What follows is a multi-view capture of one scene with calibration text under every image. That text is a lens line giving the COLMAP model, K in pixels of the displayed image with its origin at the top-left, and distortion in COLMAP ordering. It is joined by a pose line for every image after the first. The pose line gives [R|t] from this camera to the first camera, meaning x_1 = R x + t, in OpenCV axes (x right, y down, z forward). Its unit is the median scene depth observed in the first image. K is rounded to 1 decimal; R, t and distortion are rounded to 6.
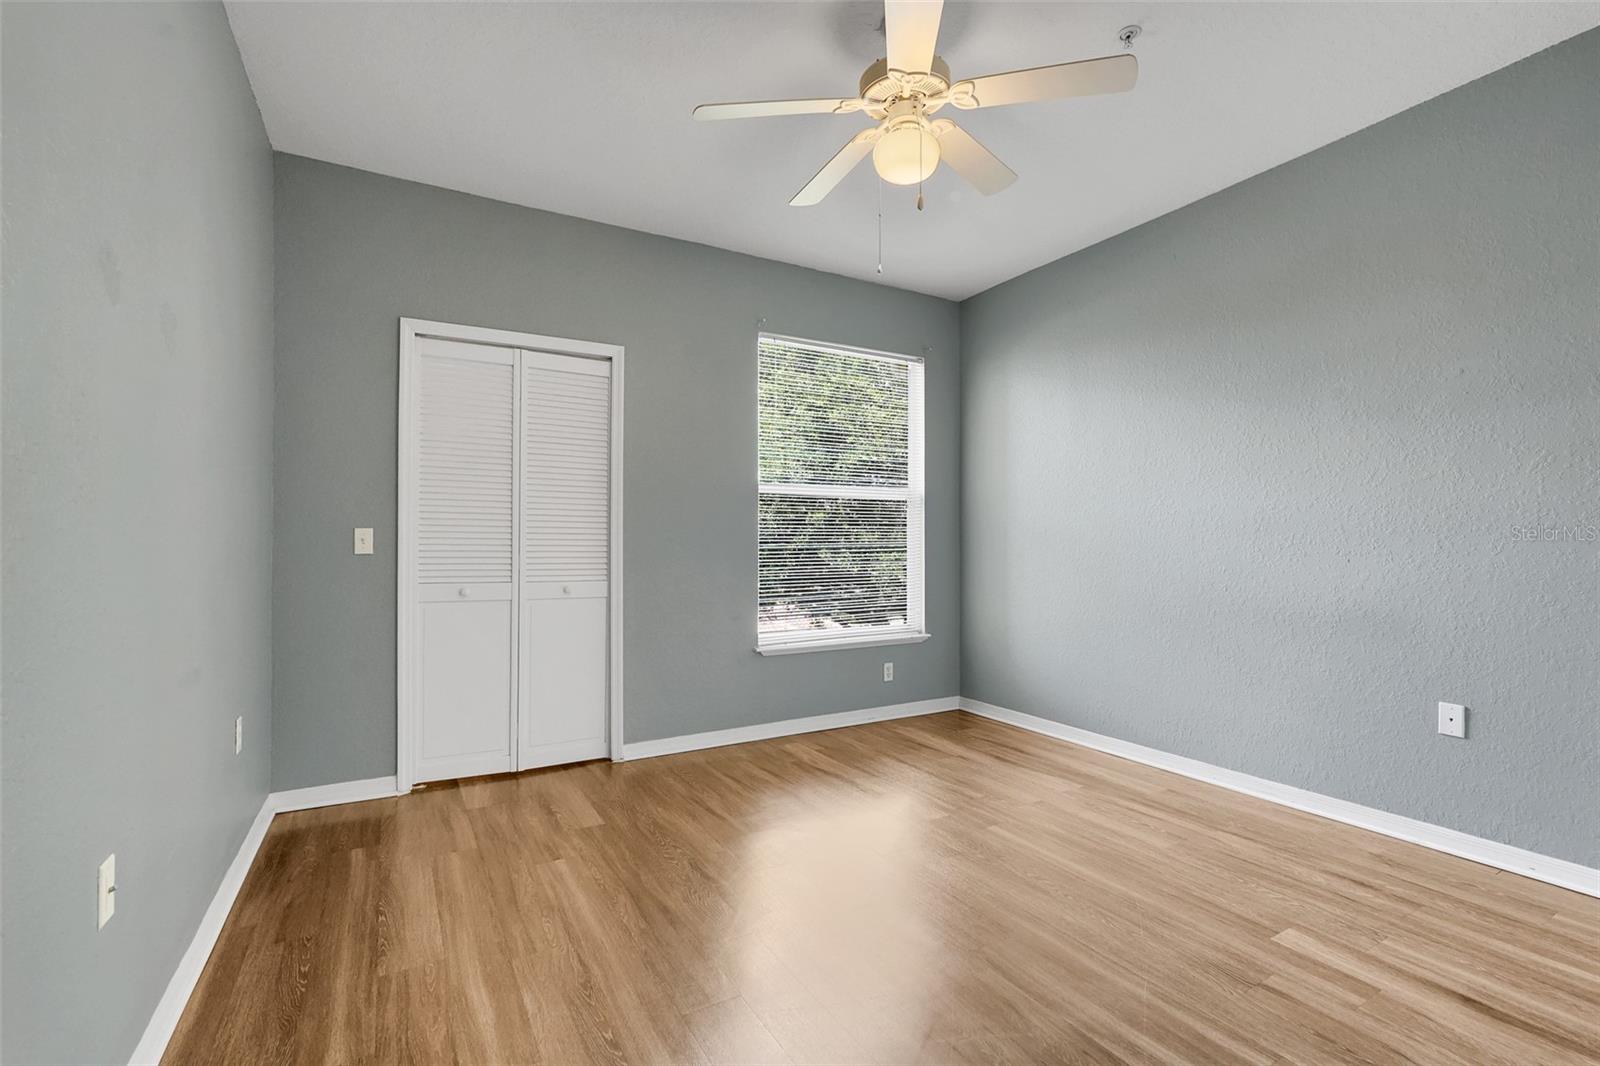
lens RADIAL K [[707.9, 0, 799.8], [0, 707.9, 536.4], [0, 0, 1]] dist [-0.004956, 0.000395]
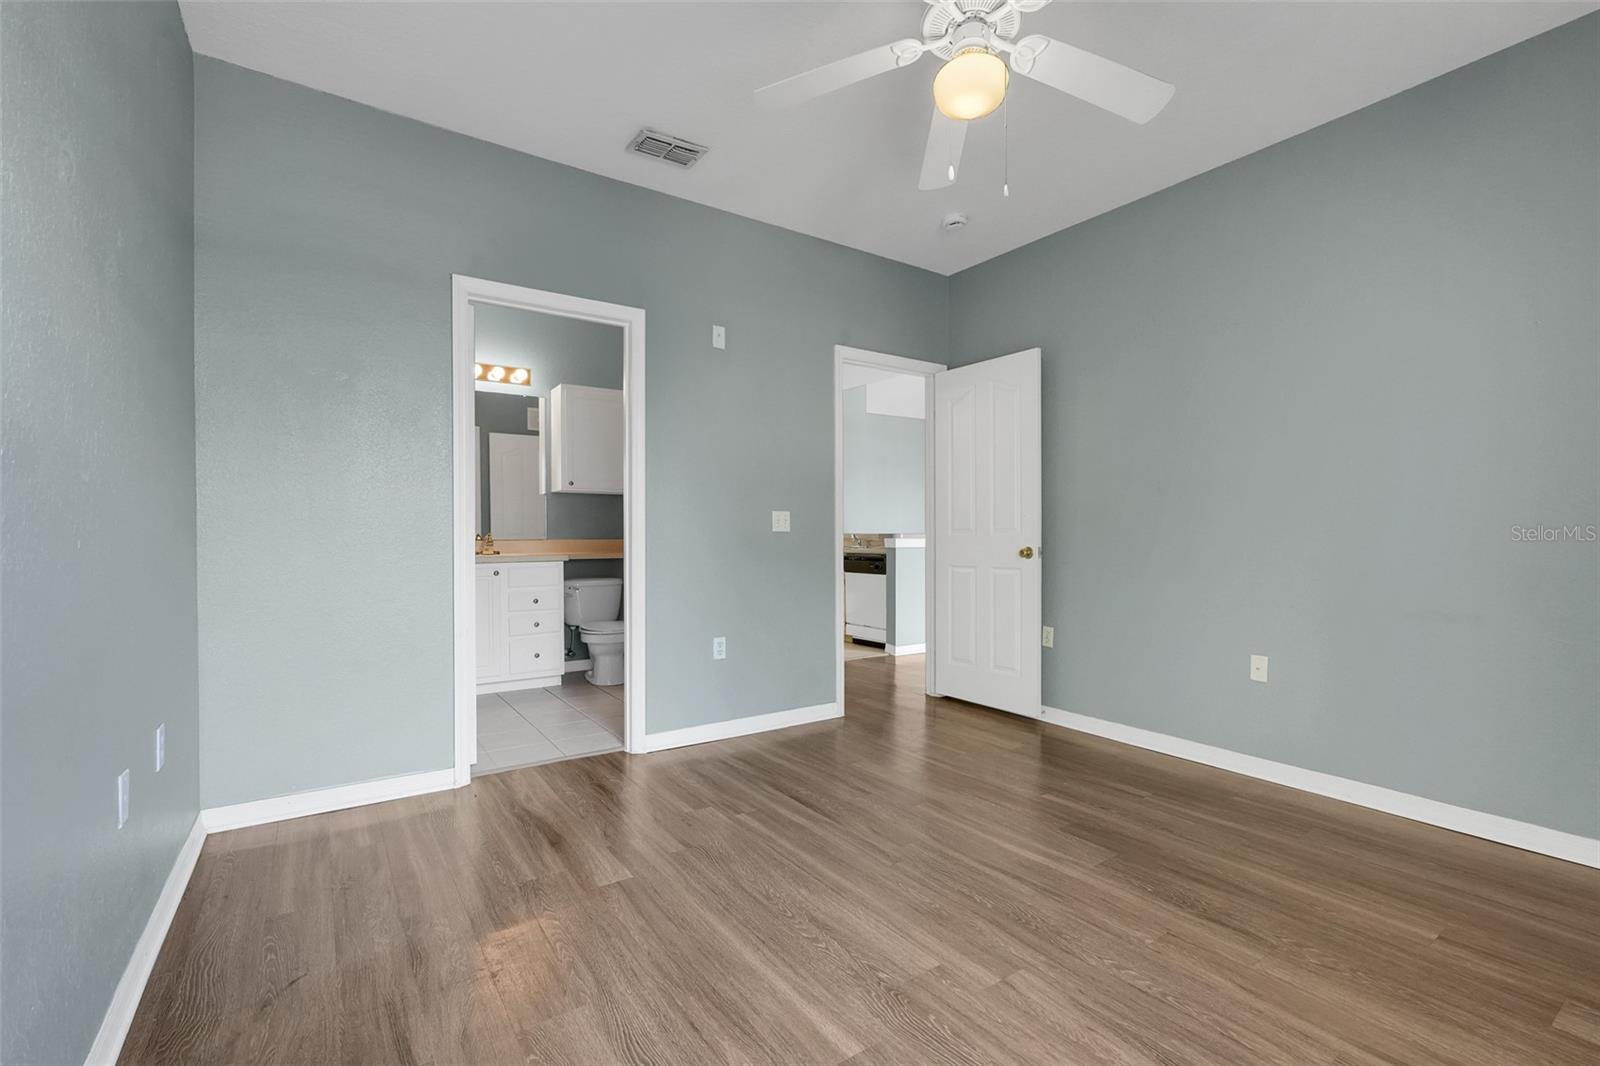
lens RADIAL K [[707.9, 0, 800.1], [0, 707.9, 534.1], [0, 0, 1]] dist [-0.004956, 0.000395]
pose [[-0.997479, -0.001755, -0.070935, 0.451935], [-0.001373, 0.999984, -0.005440, 0.036055], [0.070943, -0.005329, -0.997466, 1.975594]]
